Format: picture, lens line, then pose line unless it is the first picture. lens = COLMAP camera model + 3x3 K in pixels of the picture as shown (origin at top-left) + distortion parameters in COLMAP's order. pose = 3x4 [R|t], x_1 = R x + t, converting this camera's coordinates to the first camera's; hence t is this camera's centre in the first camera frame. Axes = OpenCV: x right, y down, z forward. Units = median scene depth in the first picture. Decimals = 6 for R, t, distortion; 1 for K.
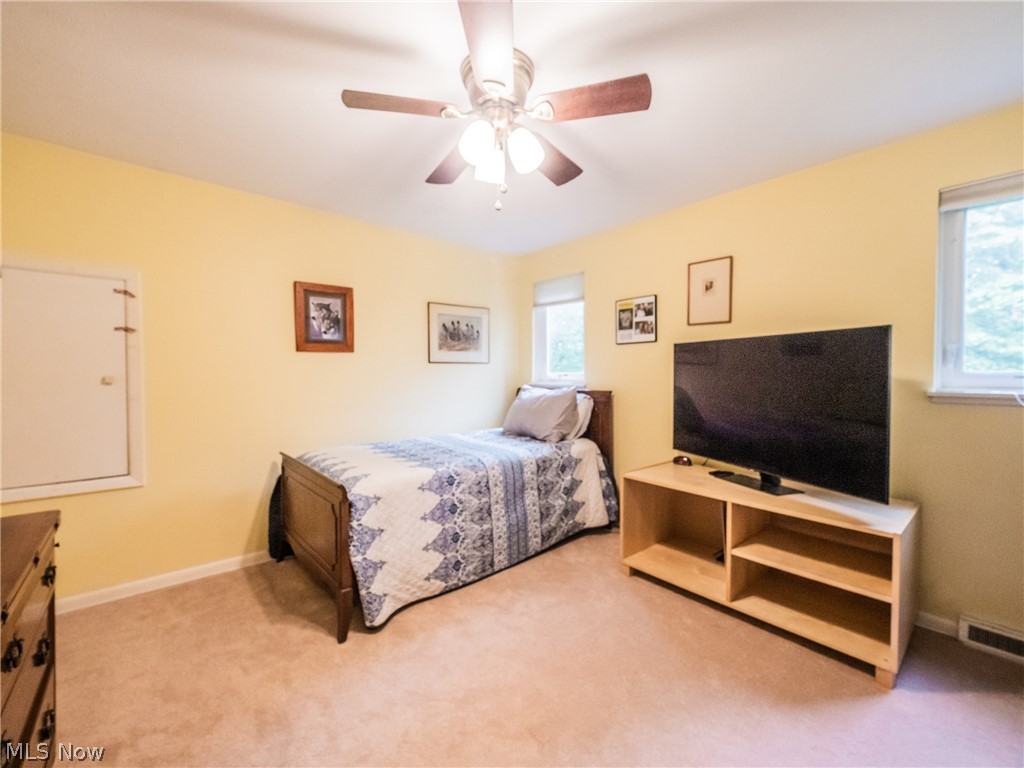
lens RADIAL K [[424.0, 0, 507.4], [0, 424.0, 379.8], [0, 0, 1]] dist [0.019819, -0.009408]
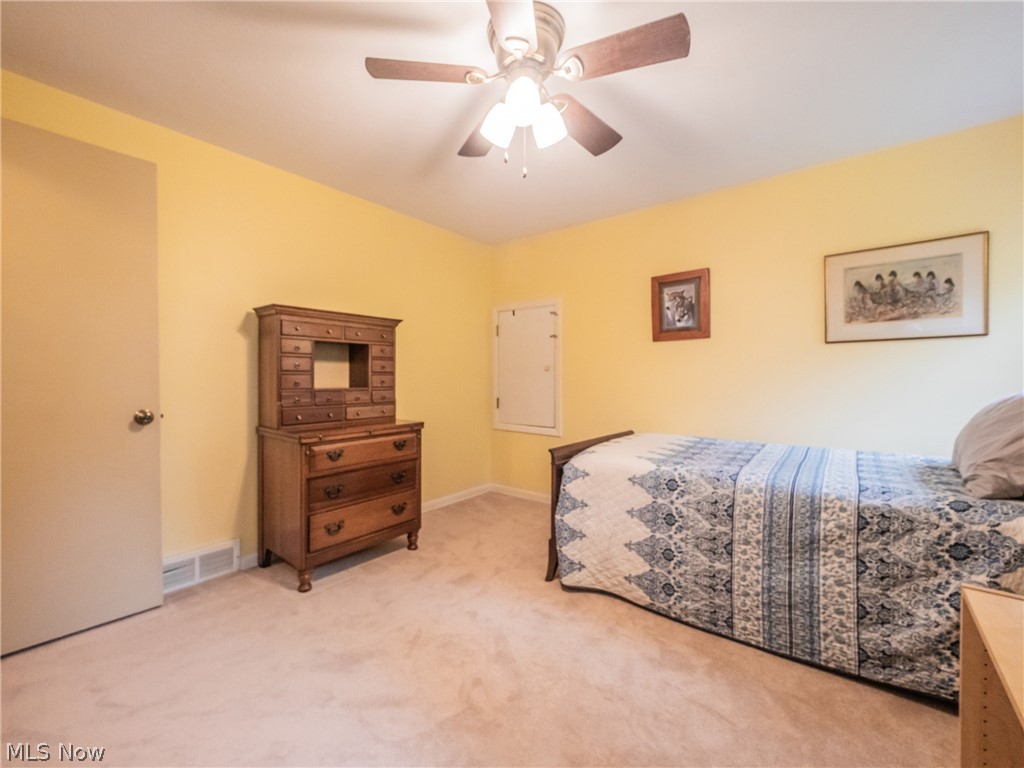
lens RADIAL K [[424.0, 0, 506.3], [0, 424.0, 378.4], [0, 0, 1]] dist [0.019819, -0.009408]
pose [[0.183383, 0.010672, -0.982984, 0.567012], [-0.011716, 0.999894, 0.008670, 0.024946], [0.982972, 0.009927, 0.183488, 0.487601]]
